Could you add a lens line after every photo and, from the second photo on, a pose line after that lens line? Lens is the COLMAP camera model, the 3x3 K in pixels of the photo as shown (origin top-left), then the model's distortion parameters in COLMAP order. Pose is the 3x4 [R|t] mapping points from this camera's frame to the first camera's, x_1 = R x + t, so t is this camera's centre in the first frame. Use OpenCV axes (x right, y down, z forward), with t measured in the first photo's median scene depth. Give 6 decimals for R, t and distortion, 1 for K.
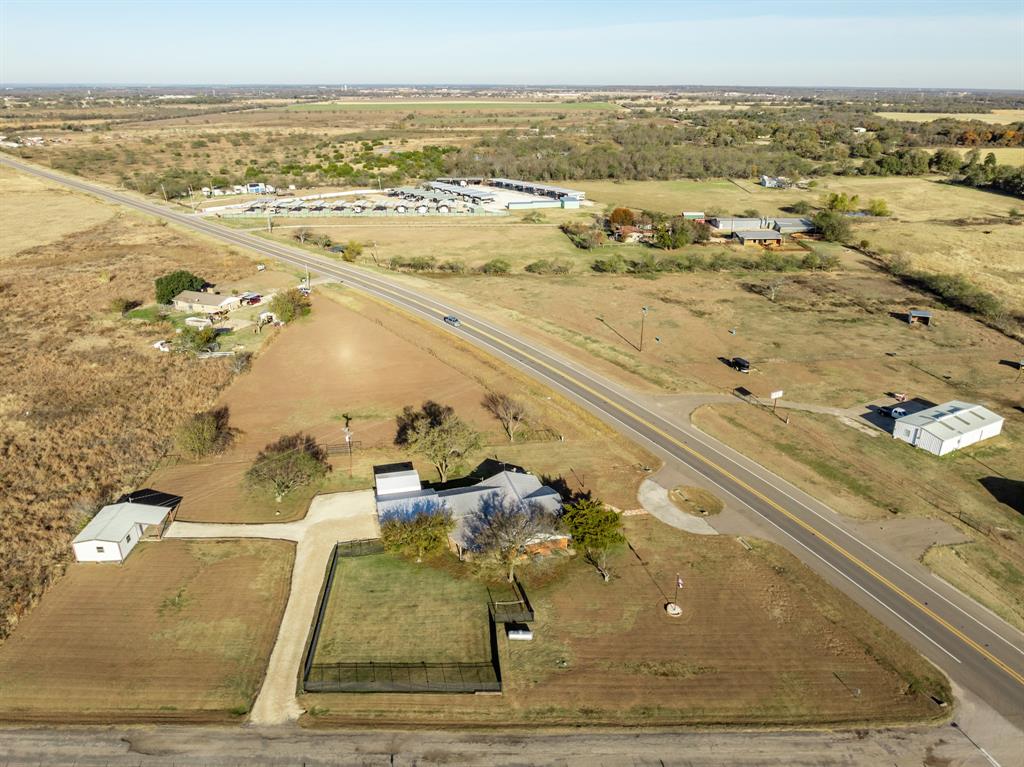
lens RADIAL K [[727.3, 0, 507.8], [0, 727.3, 387.5], [0, 0, 1]] dist [-0.034653, 0.020748]
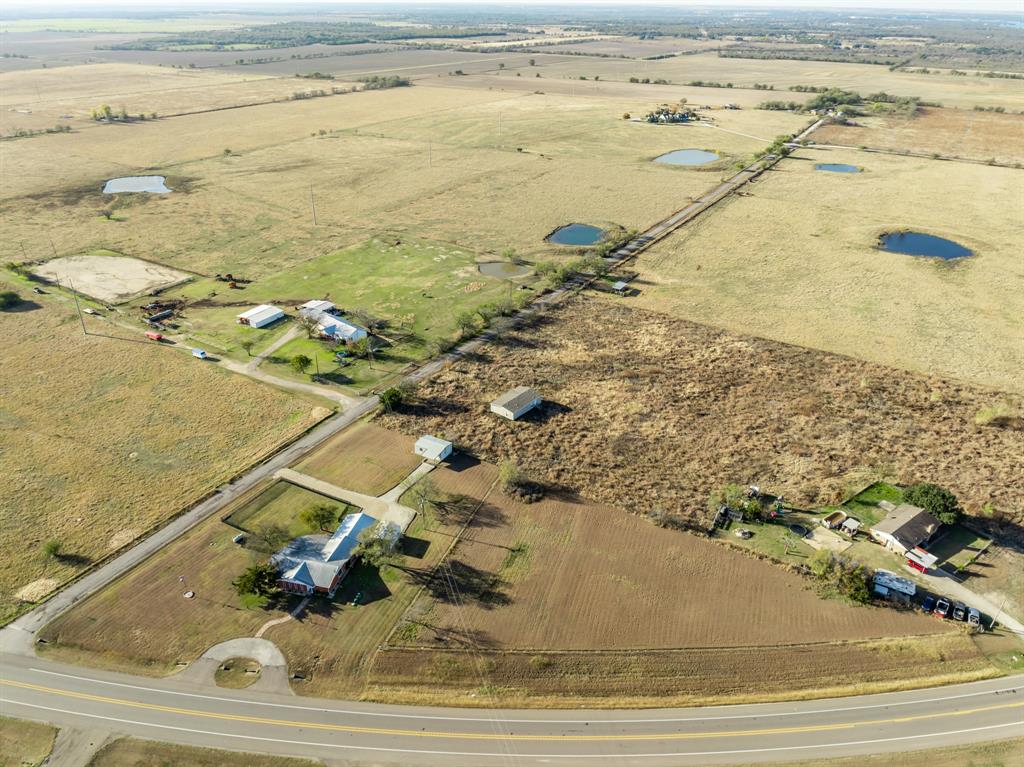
lens RADIAL K [[727.3, 0, 516.7], [0, 727.3, 381.0], [0, 0, 1]] dist [-0.034653, 0.020748]
pose [[-0.501383, 0.396418, -0.769069, 1.229111], [-0.347186, 0.721989, 0.598493, -1.796211], [0.792513, 0.567084, -0.224363, 2.162553]]
